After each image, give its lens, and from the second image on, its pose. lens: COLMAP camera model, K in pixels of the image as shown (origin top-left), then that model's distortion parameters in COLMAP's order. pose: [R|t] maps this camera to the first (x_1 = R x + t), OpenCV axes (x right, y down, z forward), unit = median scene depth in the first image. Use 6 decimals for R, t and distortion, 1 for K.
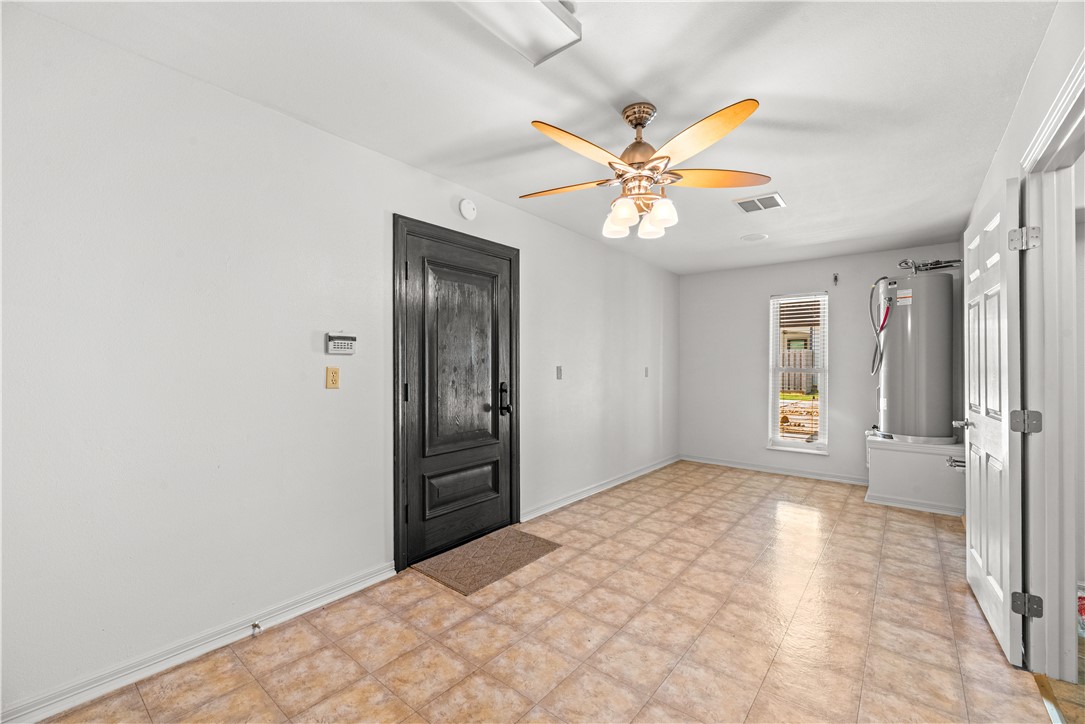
lens RADIAL K [[446.2, 0, 541.4], [0, 446.2, 362.5], [0, 0, 1]] dist [-0.000738, -0.000345]
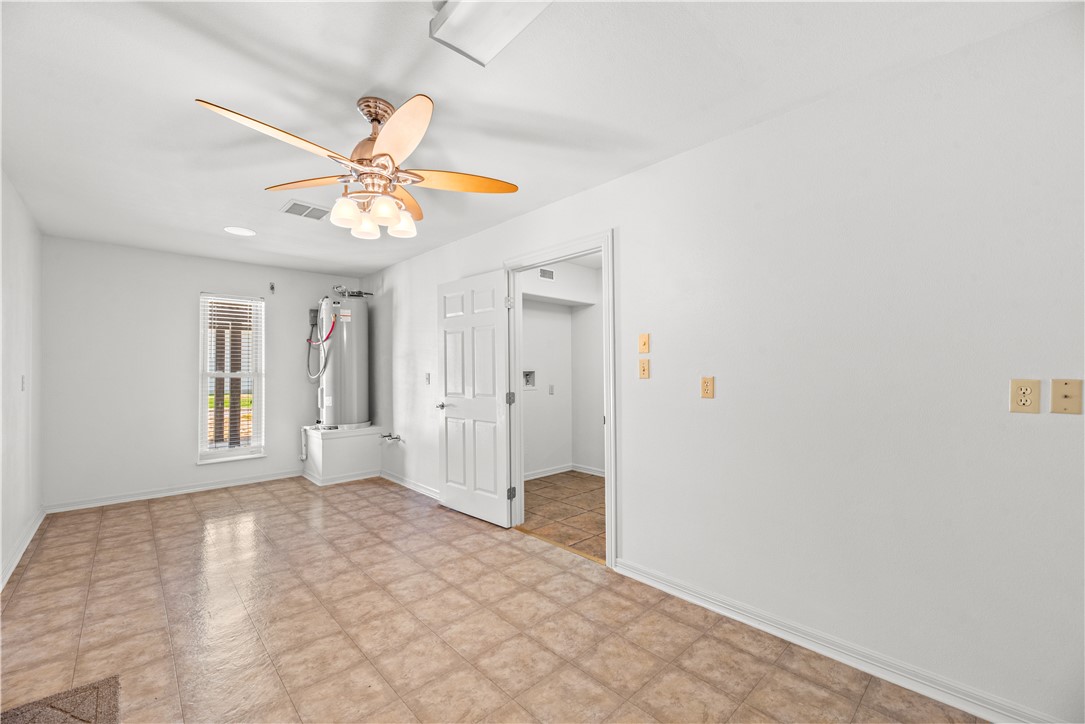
lens RADIAL K [[446.2, 0, 540.3], [0, 446.2, 362.8], [0, 0, 1]] dist [-0.000738, -0.000345]
pose [[0.137430, 0.007449, 0.990483, -0.367324], [0.000262, 0.999971, -0.007557, -0.002292], [-0.990511, 0.001298, 0.137425, 0.279853]]
